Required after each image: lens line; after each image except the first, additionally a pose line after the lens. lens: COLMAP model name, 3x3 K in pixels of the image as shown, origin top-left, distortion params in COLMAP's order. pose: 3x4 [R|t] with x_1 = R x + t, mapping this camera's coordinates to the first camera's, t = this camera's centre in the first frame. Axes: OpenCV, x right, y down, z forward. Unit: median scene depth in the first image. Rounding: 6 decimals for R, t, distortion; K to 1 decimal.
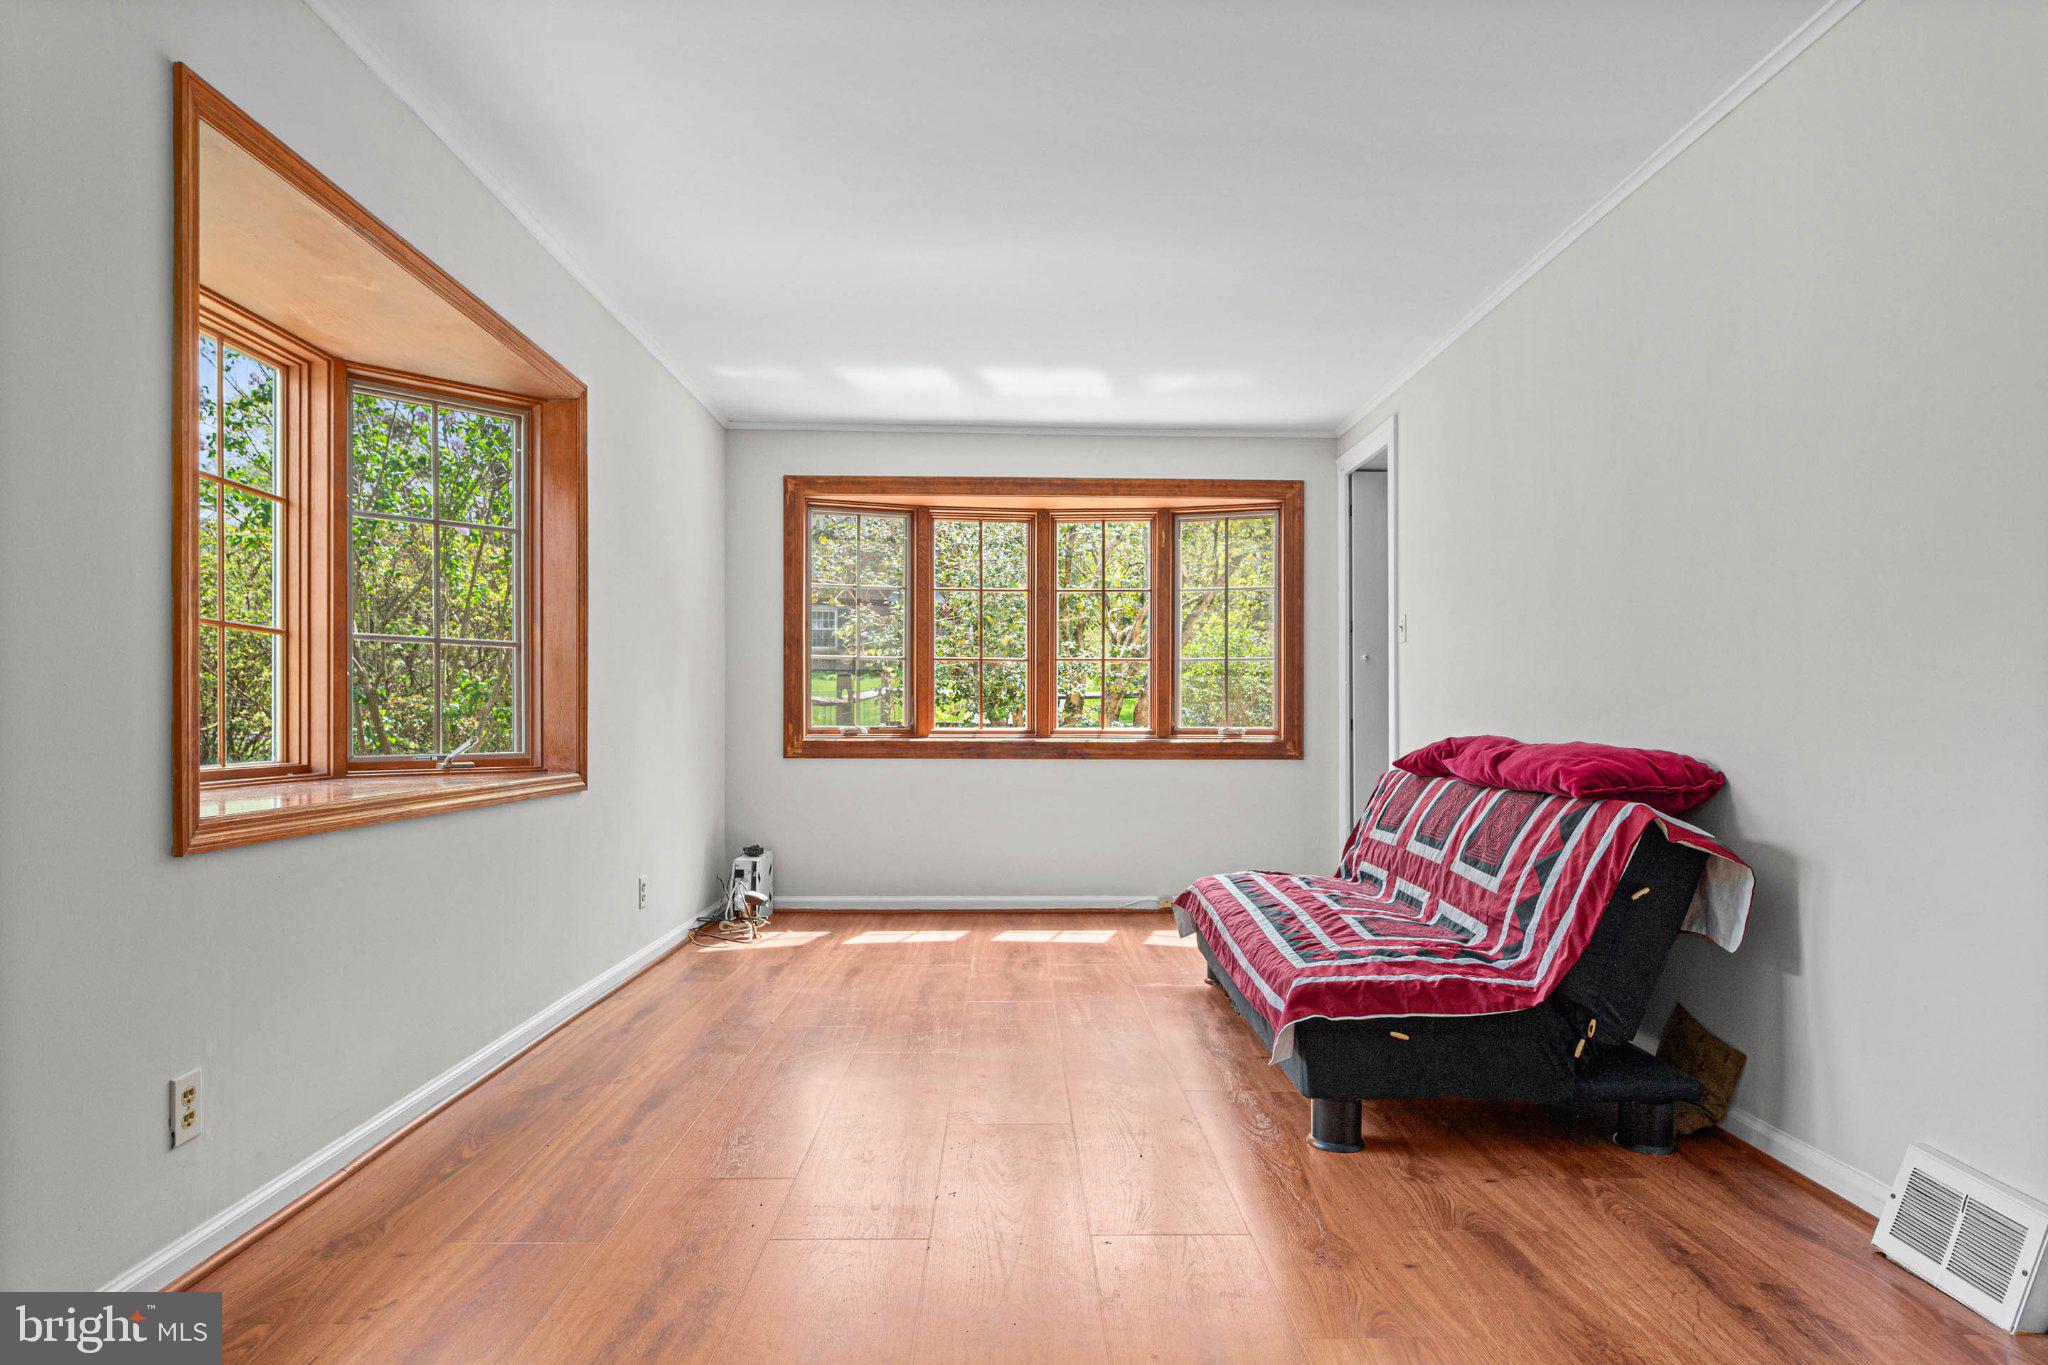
lens RADIAL K [[1189.6, 0, 1017.1], [0, 1189.6, 697.4], [0, 0, 1]] dist [-0.002931, -0.000192]
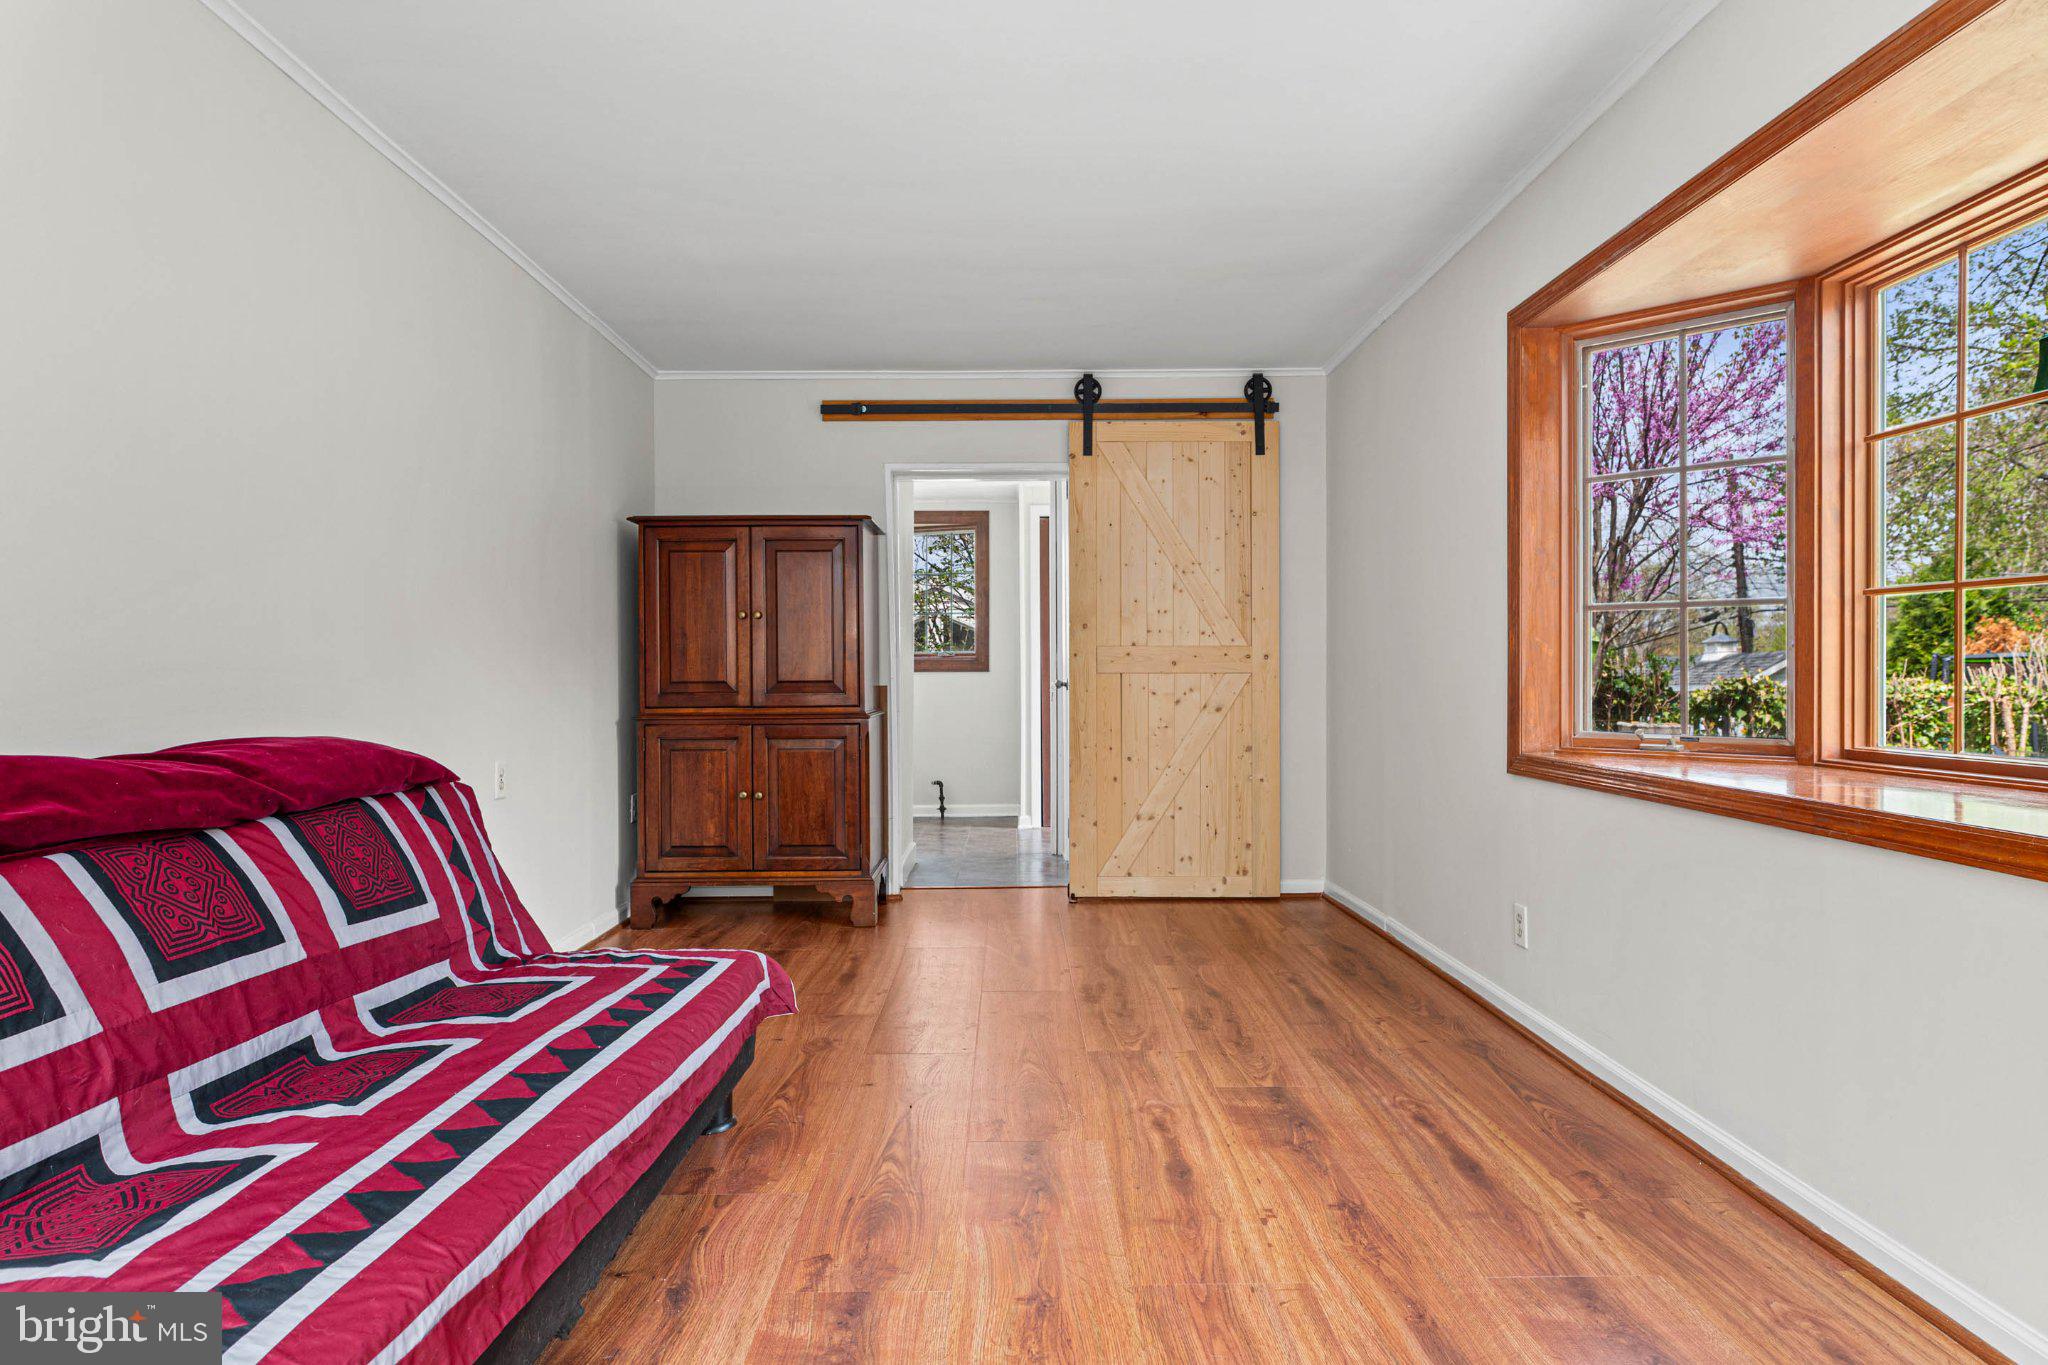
lens RADIAL K [[1189.6, 0, 1017.1], [0, 1189.6, 697.4], [0, 0, 1]] dist [-0.002931, -0.000192]
pose [[-0.999974, 0.002248, 0.006873, 0.000421], [0.002239, 0.999997, -0.001378, 0.015784], [-0.006876, -0.001362, -0.999975, 1.834347]]
